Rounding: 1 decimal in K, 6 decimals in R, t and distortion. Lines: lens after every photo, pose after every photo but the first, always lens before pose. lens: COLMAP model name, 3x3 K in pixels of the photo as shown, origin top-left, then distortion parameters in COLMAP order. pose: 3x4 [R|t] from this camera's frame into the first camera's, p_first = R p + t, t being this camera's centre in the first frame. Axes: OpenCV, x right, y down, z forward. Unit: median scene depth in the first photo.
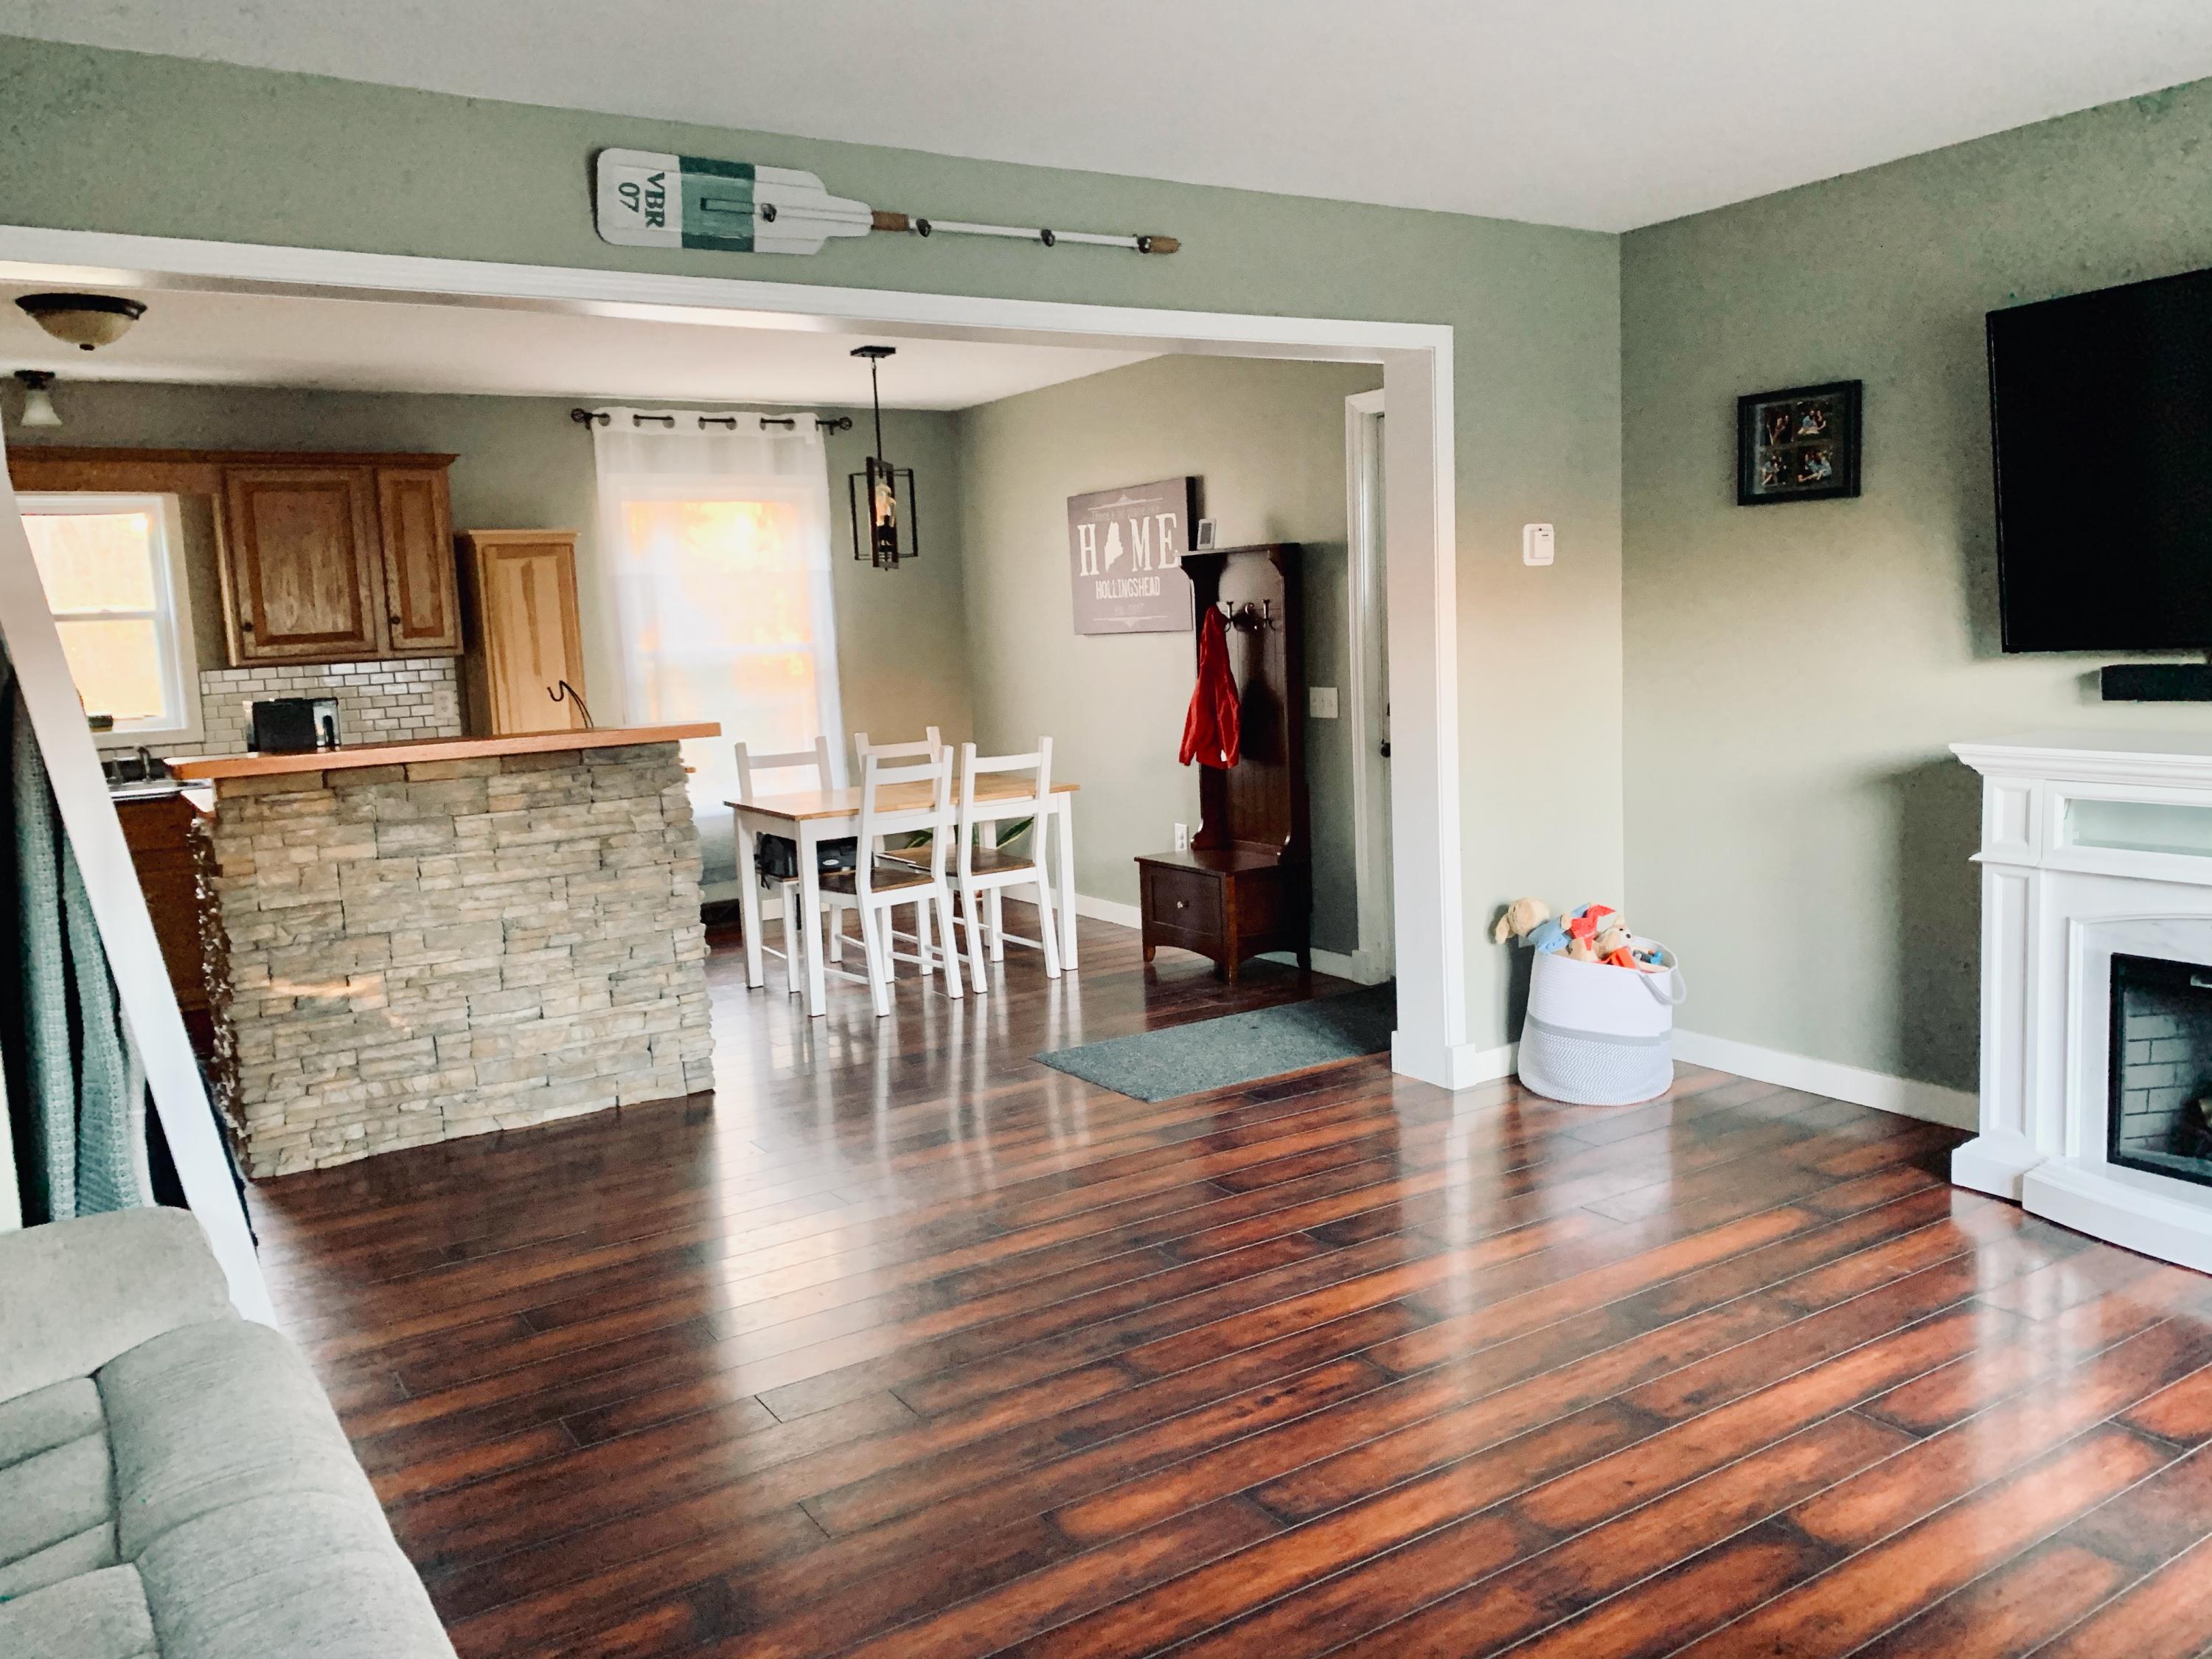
lens RADIAL K [[1687.7, 0, 1112.5], [0, 1687.7, 824.8], [0, 0, 1]] dist [0.032928, -0.028181]
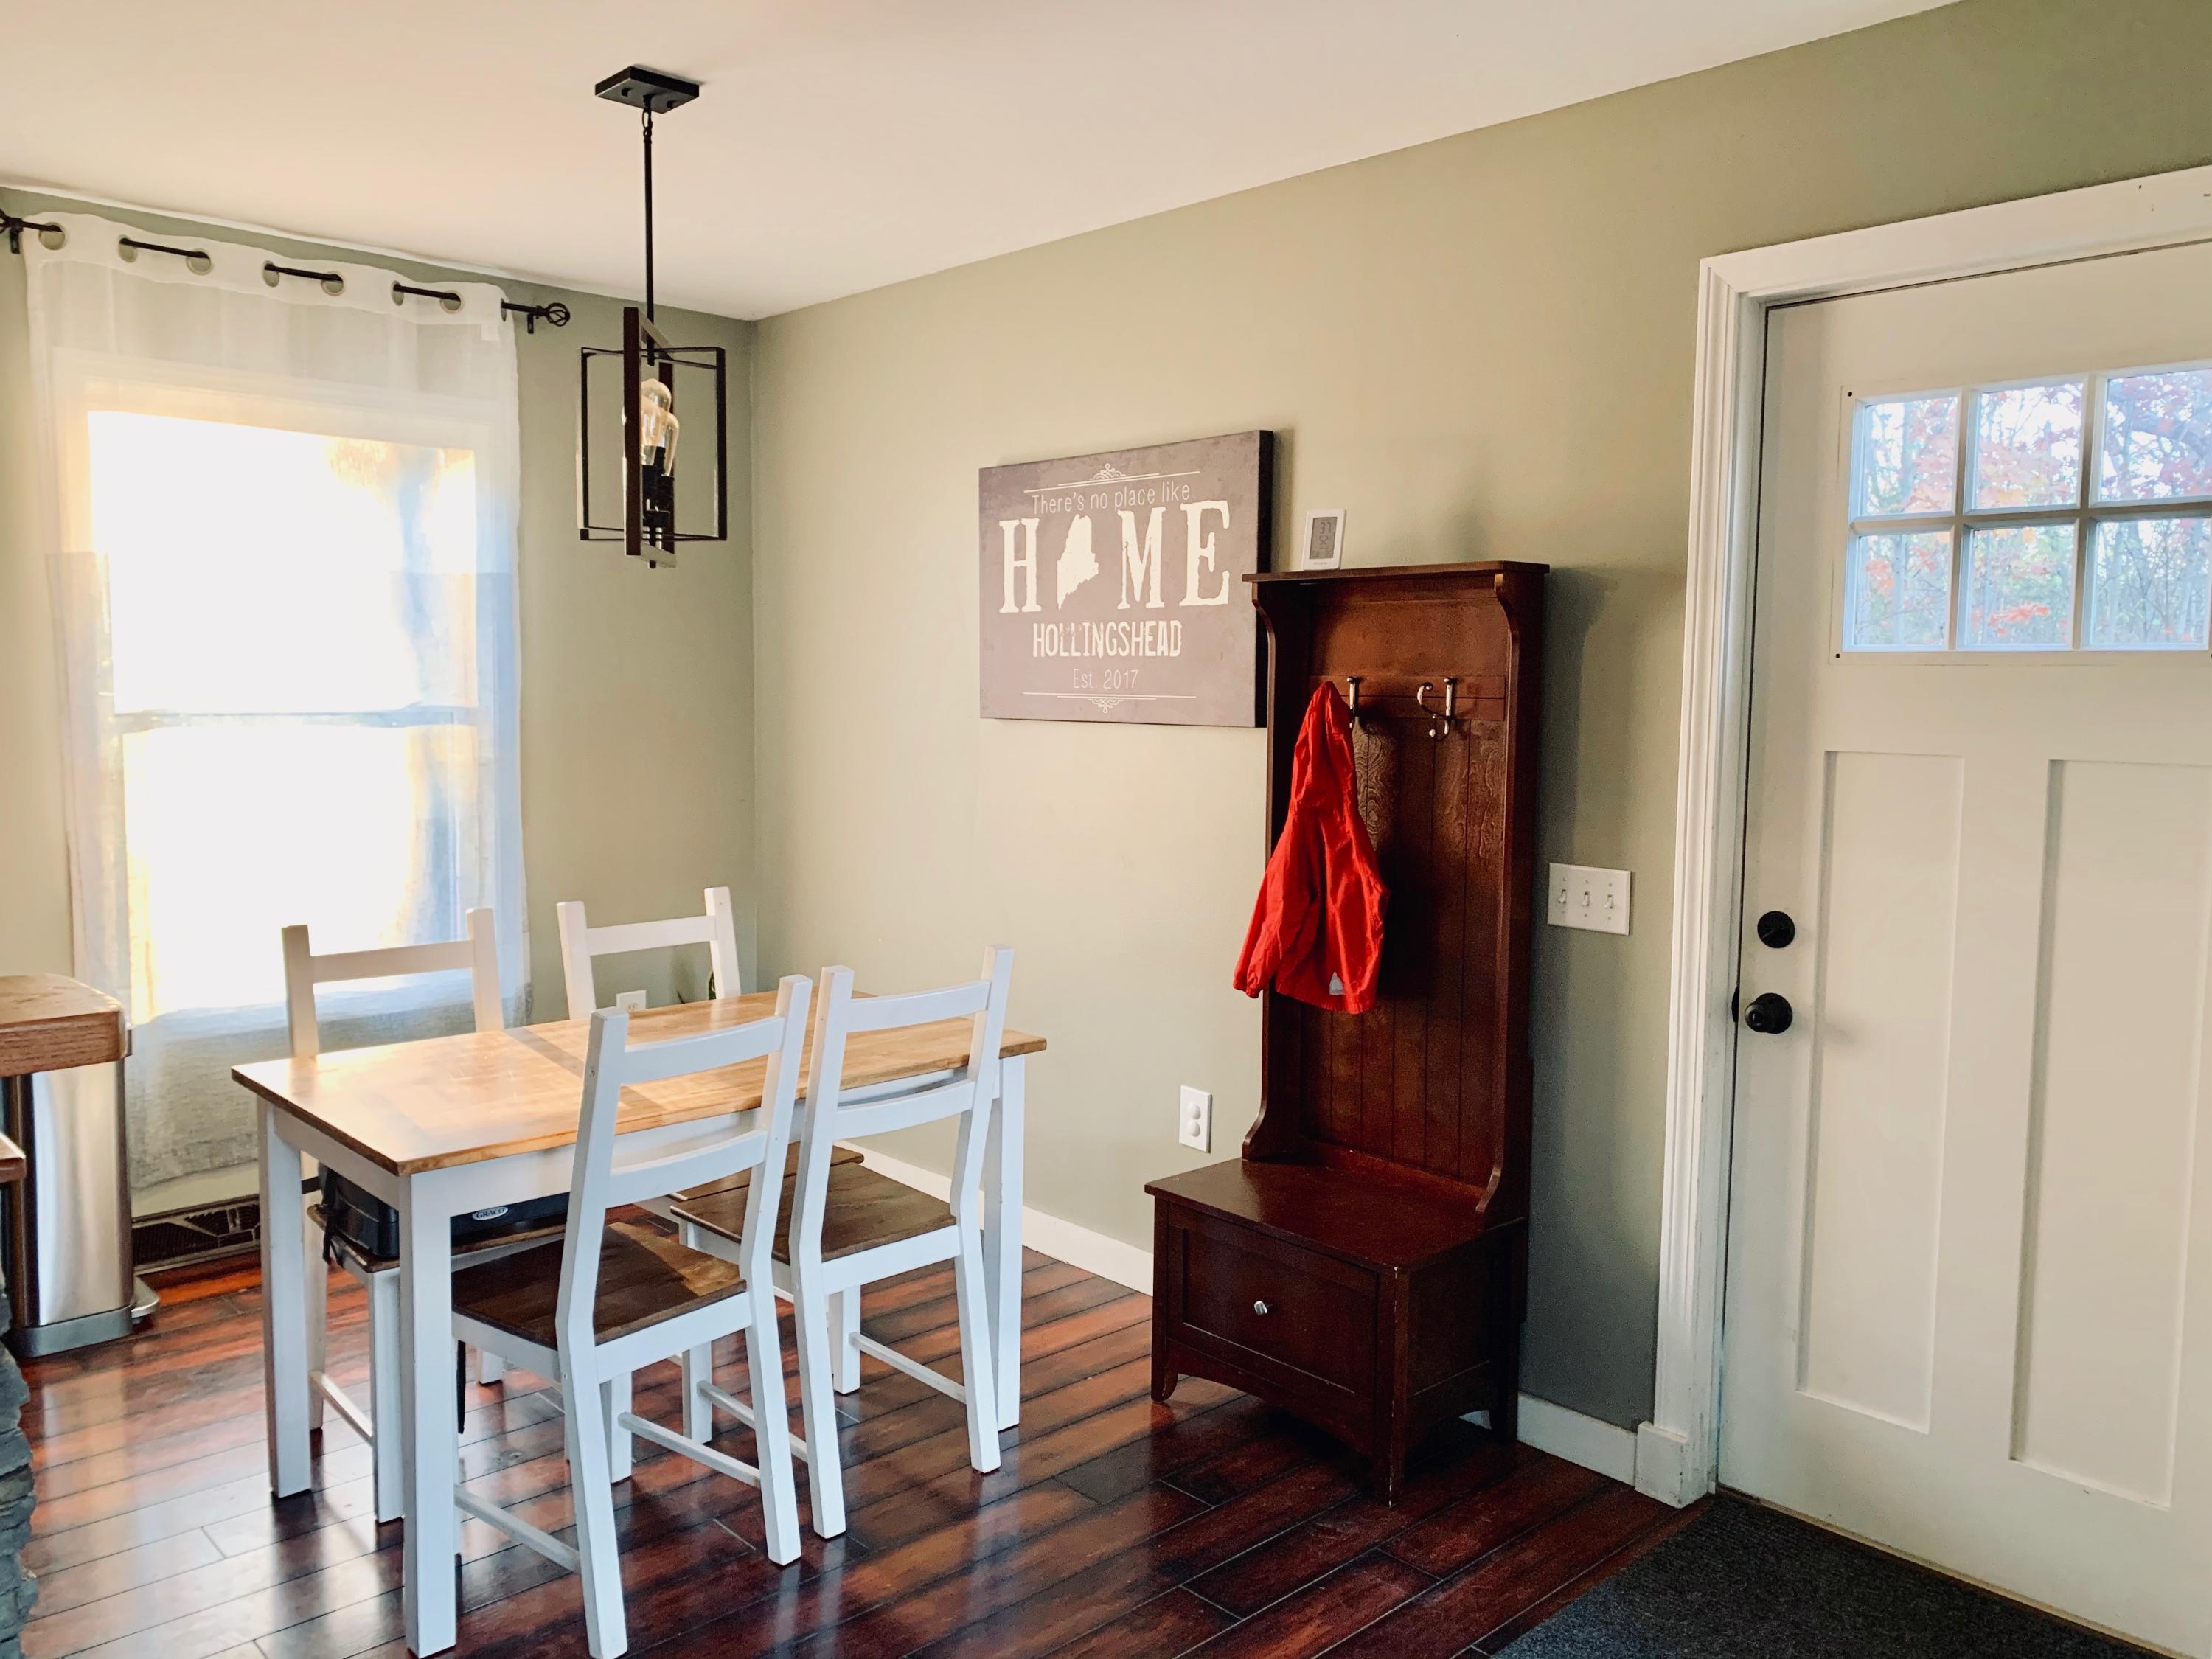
lens RADIAL K [[1687.7, 0, 1110.3], [0, 1687.7, 814.3], [0, 0, 1]] dist [0.032928, -0.028181]
pose [[0.981569, 0.042688, 0.186277, -0.090163], [-0.033519, 0.998079, -0.052100, -0.060361], [-0.188144, 0.044896, 0.981115, 0.503179]]
